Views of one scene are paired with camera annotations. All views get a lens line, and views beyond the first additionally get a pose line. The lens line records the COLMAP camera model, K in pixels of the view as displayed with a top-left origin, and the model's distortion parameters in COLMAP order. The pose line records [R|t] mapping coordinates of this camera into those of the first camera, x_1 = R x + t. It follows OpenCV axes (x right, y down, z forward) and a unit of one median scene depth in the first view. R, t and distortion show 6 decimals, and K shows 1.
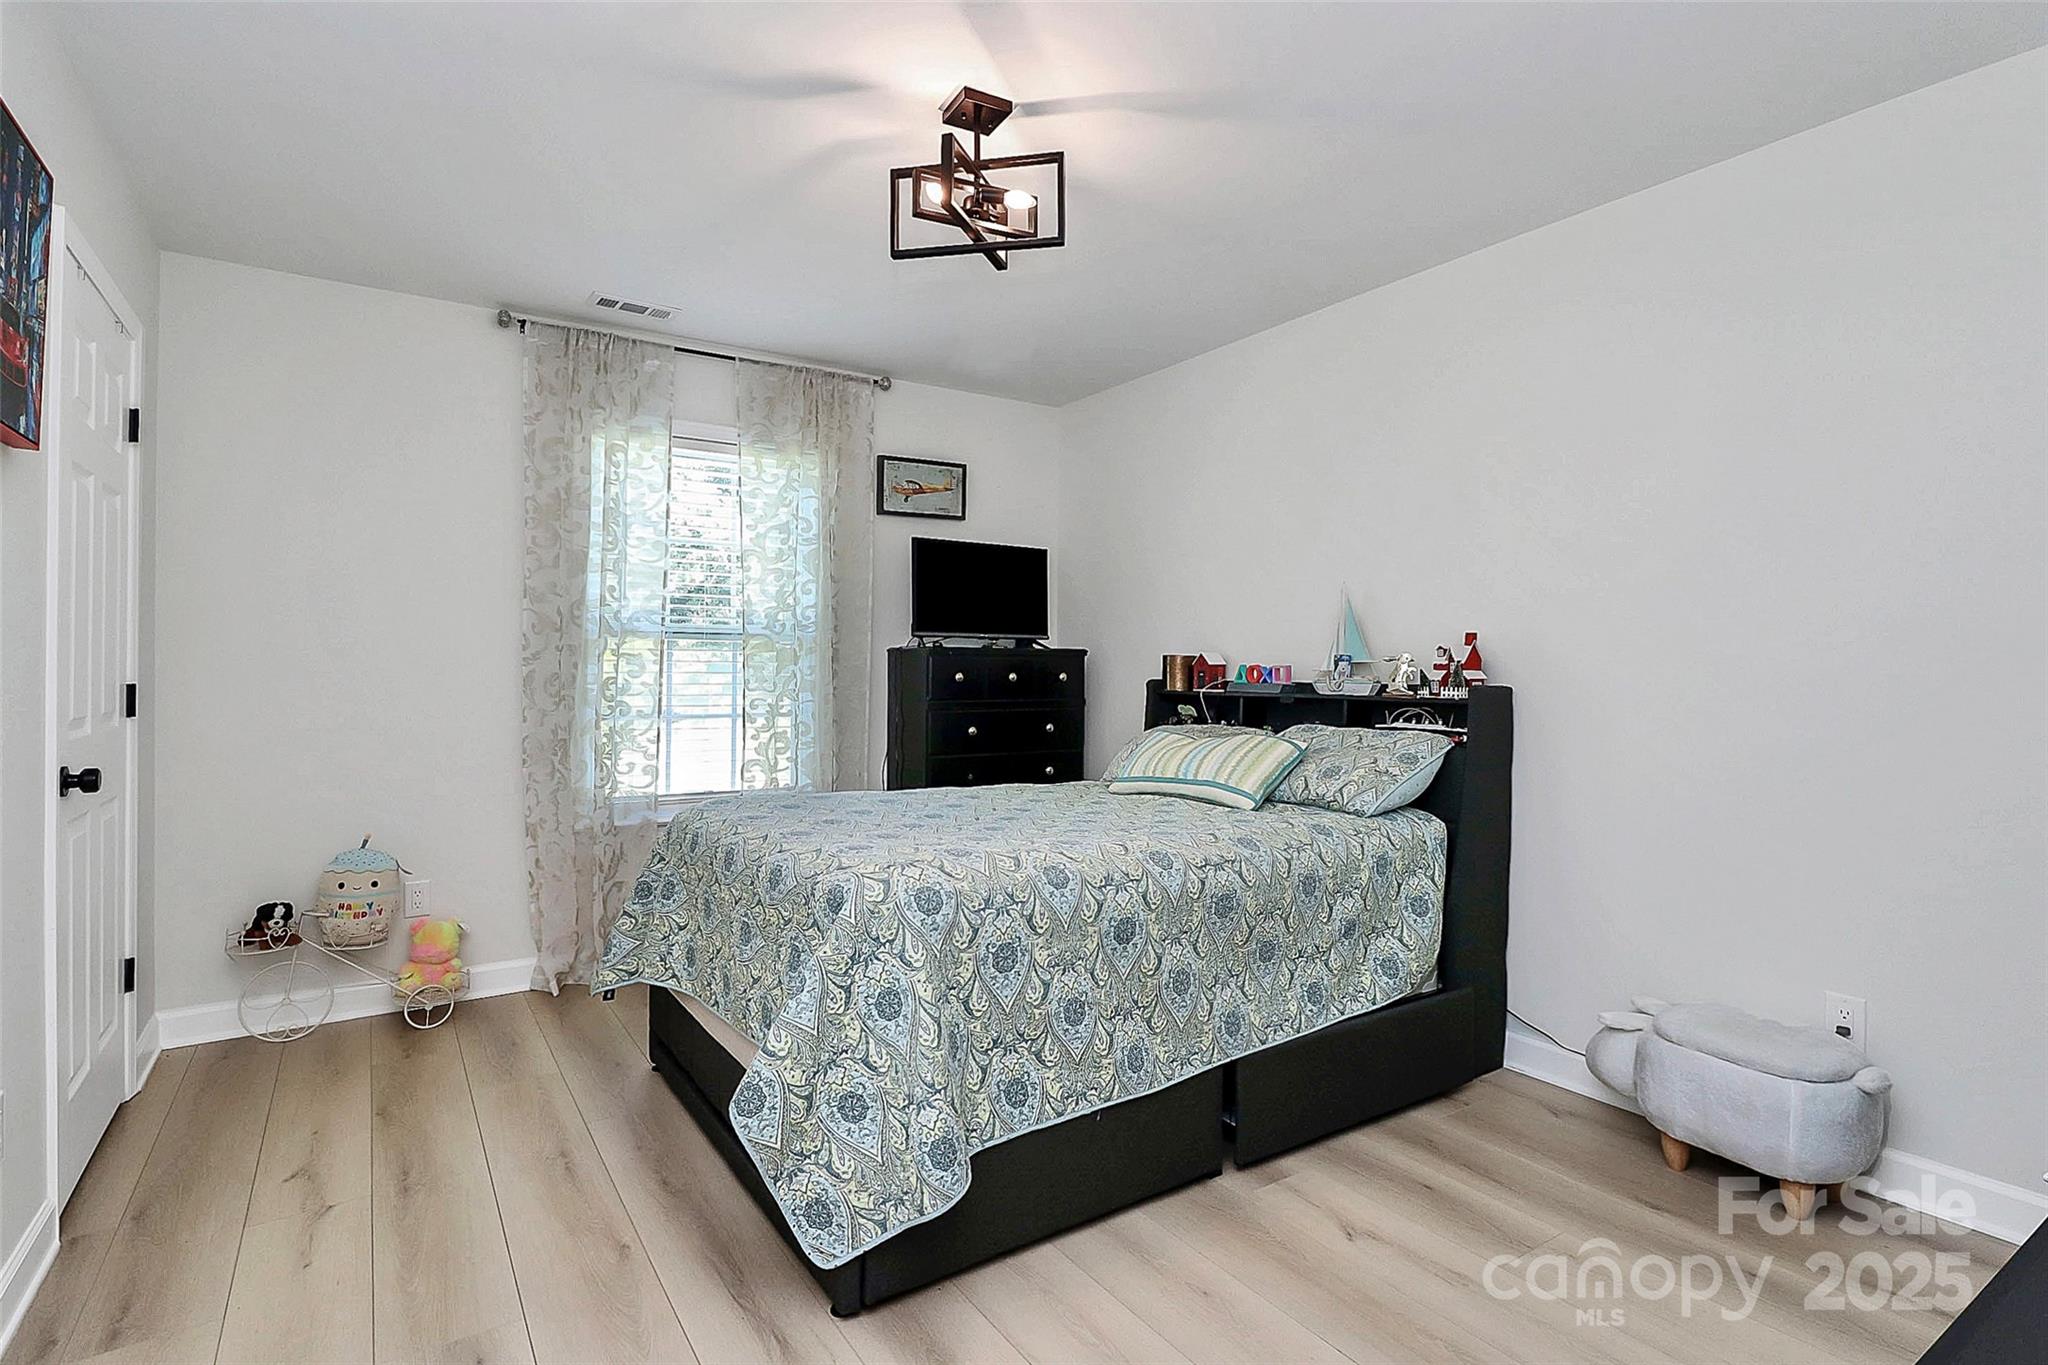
lens RADIAL K [[981.1, 0, 1024.0], [0, 981.1, 682.5], [0, 0, 1]] dist [0.011381, -0.009900]
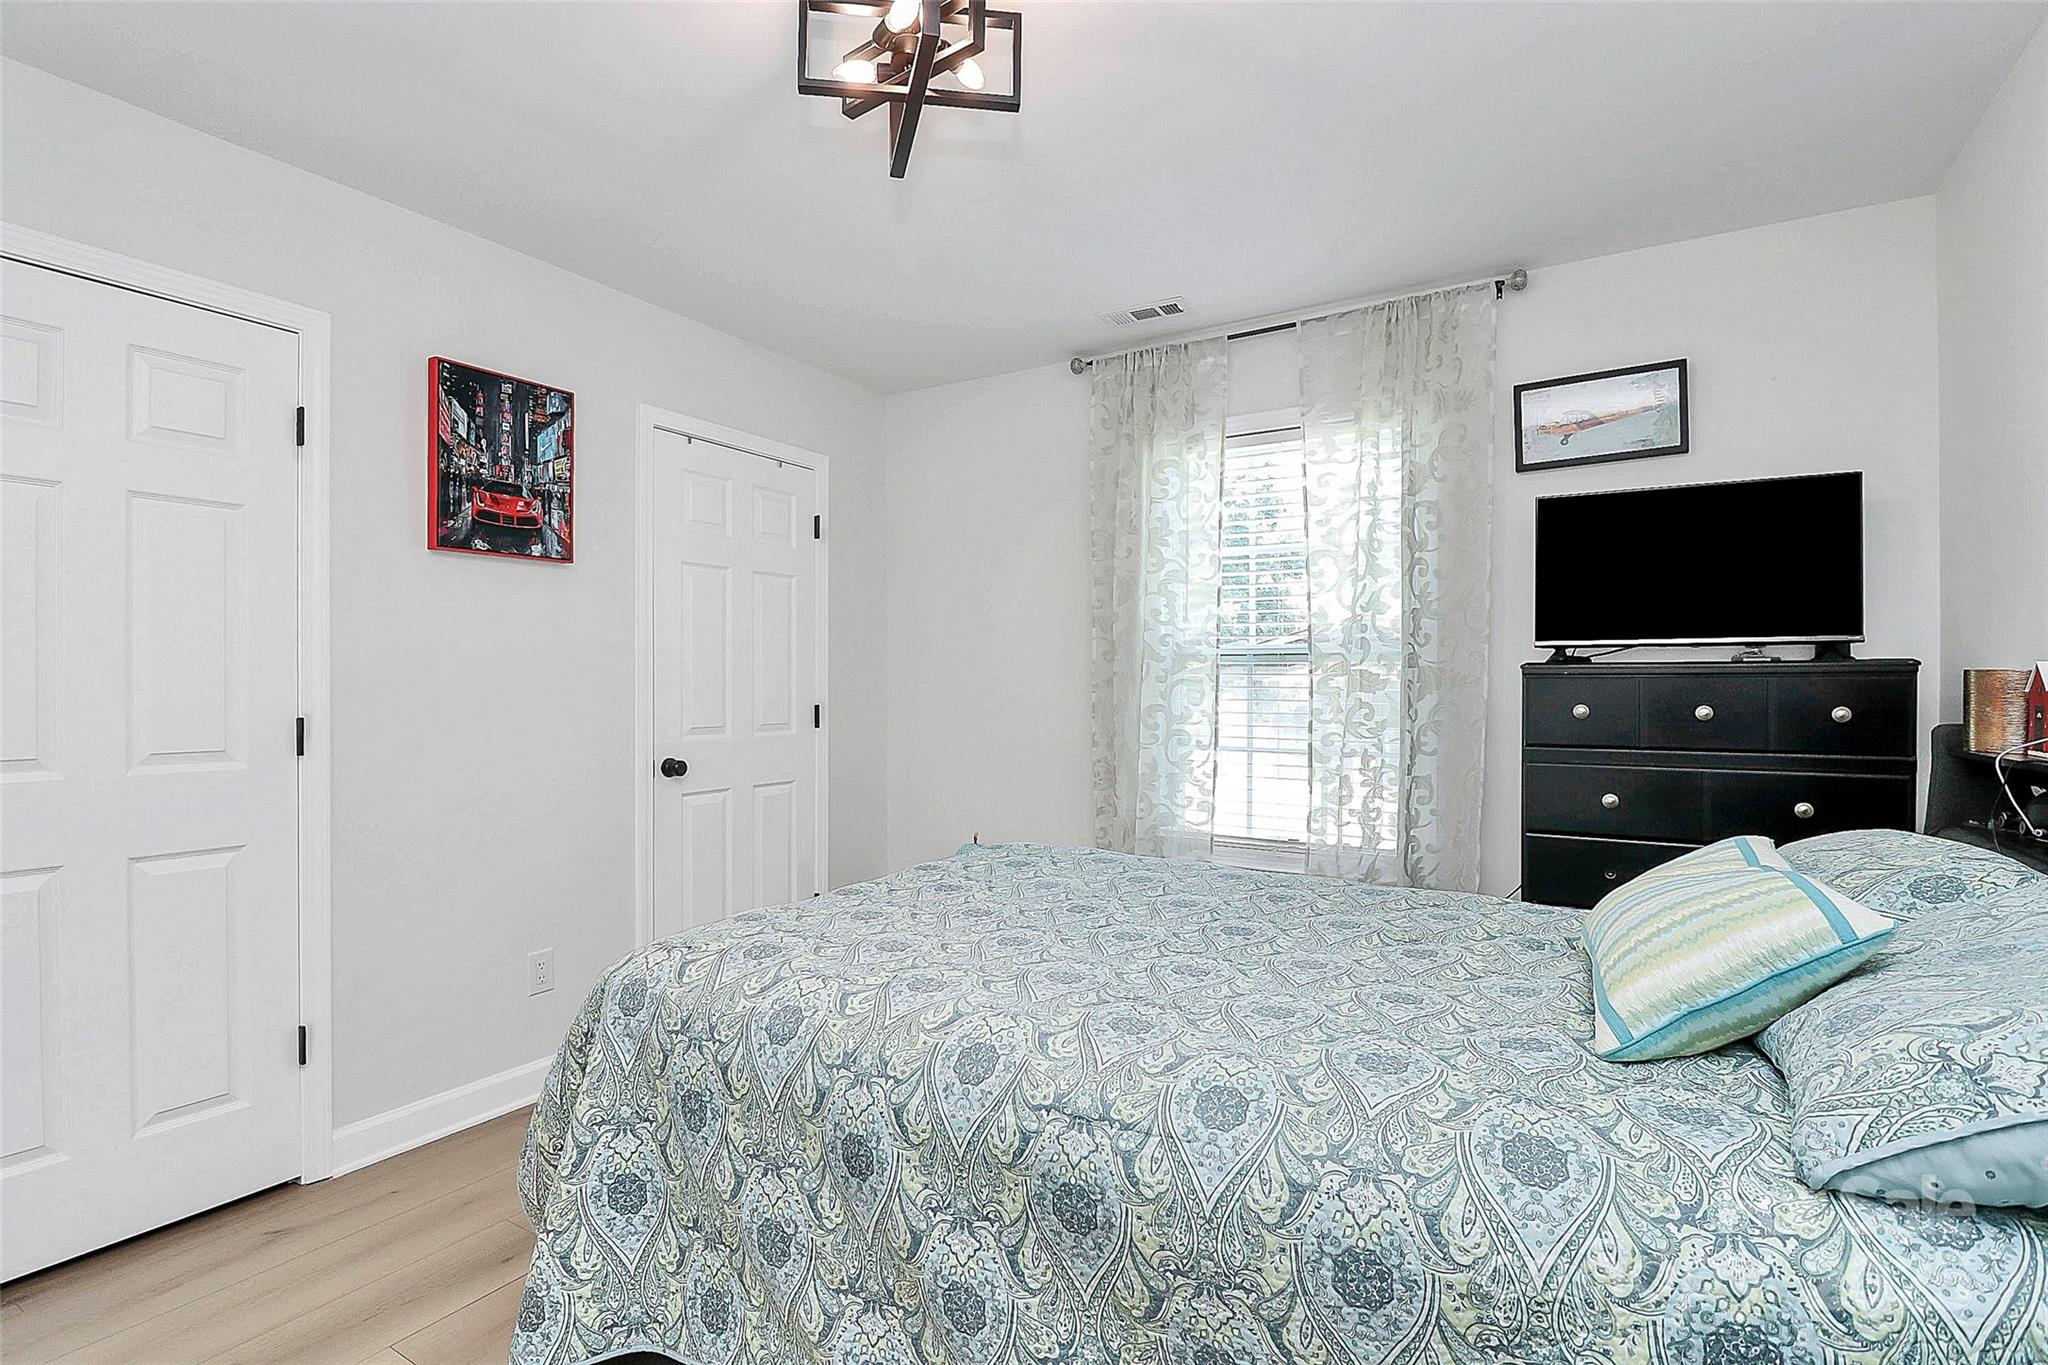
lens RADIAL K [[981.1, 0, 1024.0], [0, 981.1, 682.5], [0, 0, 1]] dist [0.011381, -0.009900]
pose [[0.439673, -0.005206, -0.898143, 0.364298], [-0.012255, 0.999855, -0.011794, -0.013227], [0.898074, 0.016193, 0.439546, 0.445304]]
